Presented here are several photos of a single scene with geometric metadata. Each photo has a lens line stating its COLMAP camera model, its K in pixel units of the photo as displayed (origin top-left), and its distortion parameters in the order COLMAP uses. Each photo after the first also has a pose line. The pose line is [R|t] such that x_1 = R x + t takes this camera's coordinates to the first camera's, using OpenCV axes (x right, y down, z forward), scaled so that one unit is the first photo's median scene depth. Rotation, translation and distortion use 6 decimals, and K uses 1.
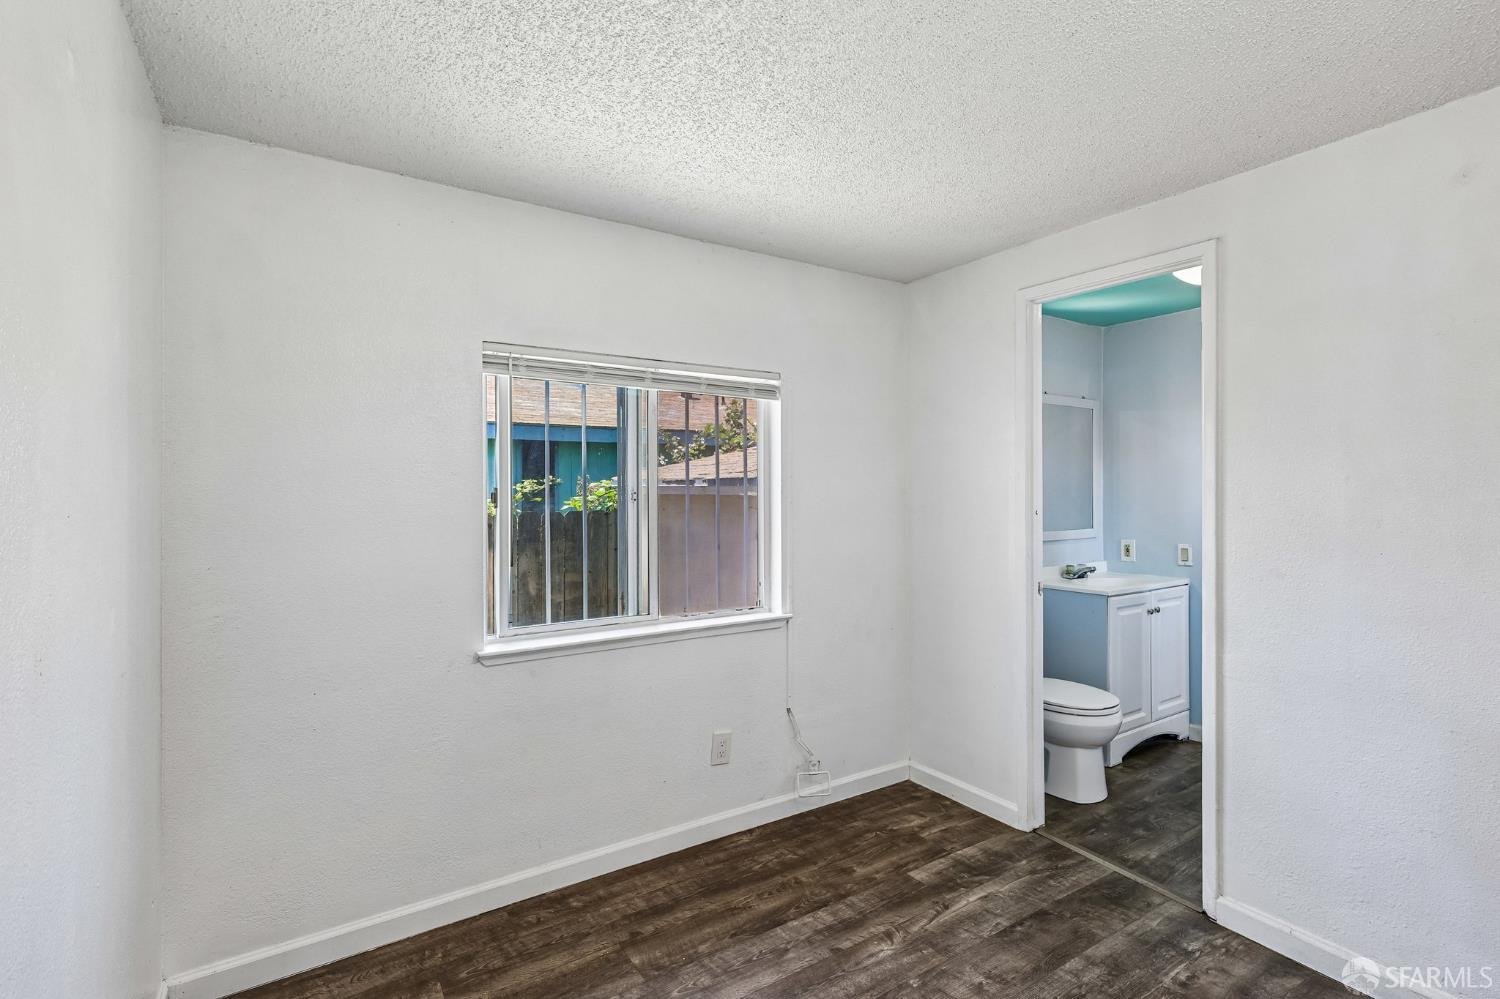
lens RADIAL K [[698.5, 0, 746.7], [0, 698.5, 494.8], [0, 0, 1]] dist [-0.003319, 0.001426]
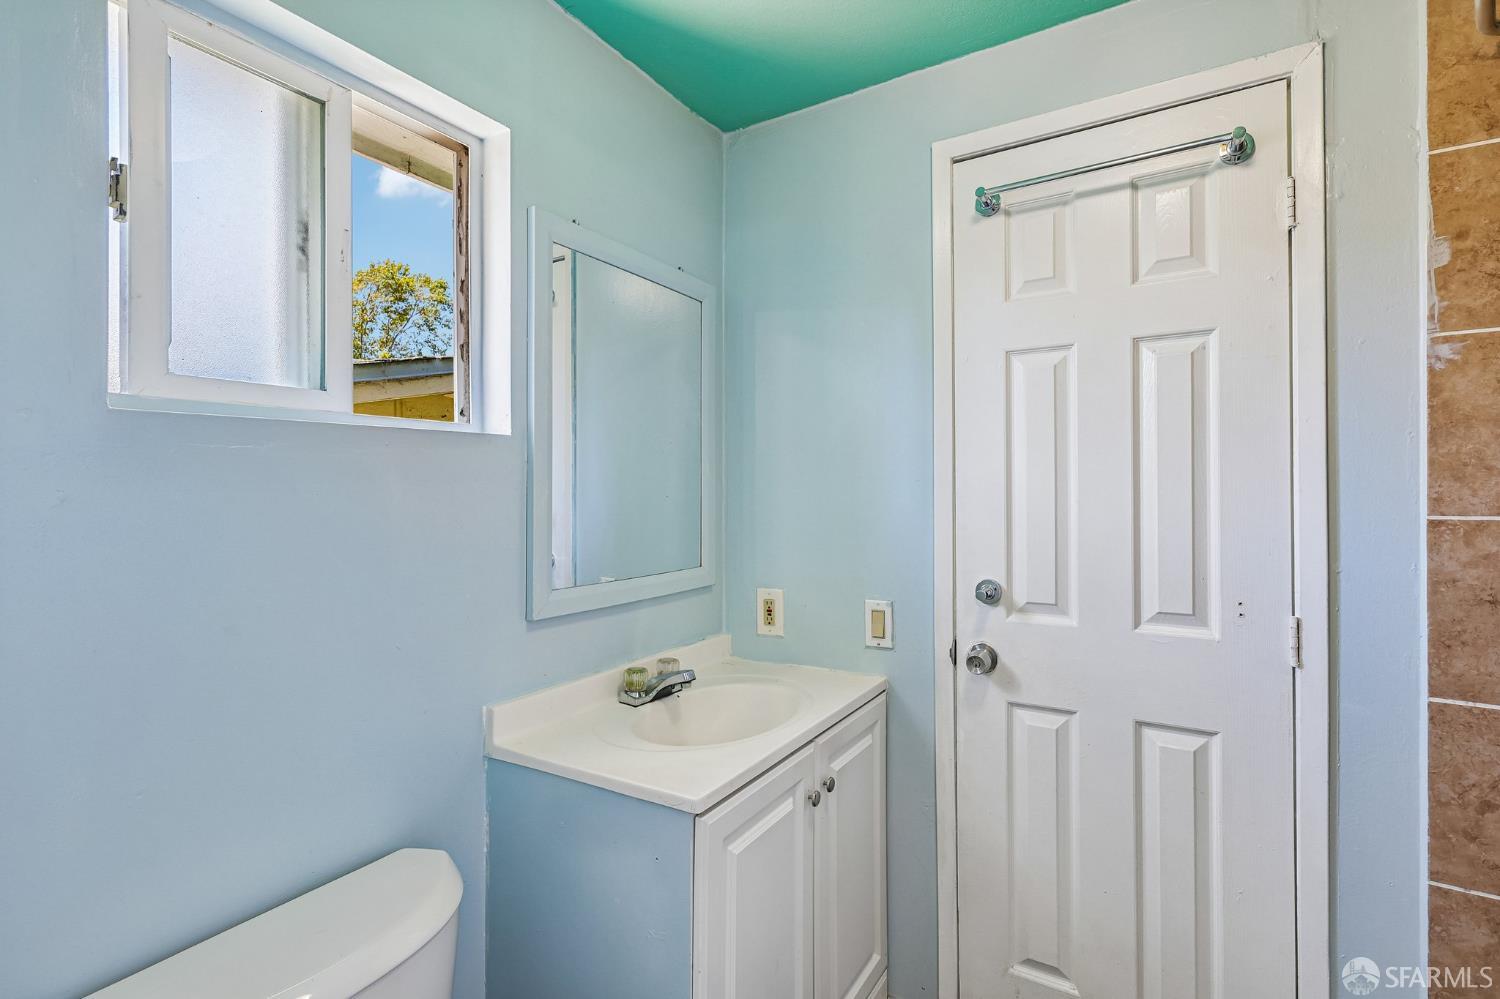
lens RADIAL K [[698.5, 0, 750.7], [0, 698.5, 499.7], [0, 0, 1]] dist [-0.003319, 0.001426]
pose [[0.901181, 0.008493, 0.433359, 0.351809], [-0.007291, 0.999964, -0.004434, 0.007031], [-0.433381, 0.000836, 0.901211, 0.620231]]
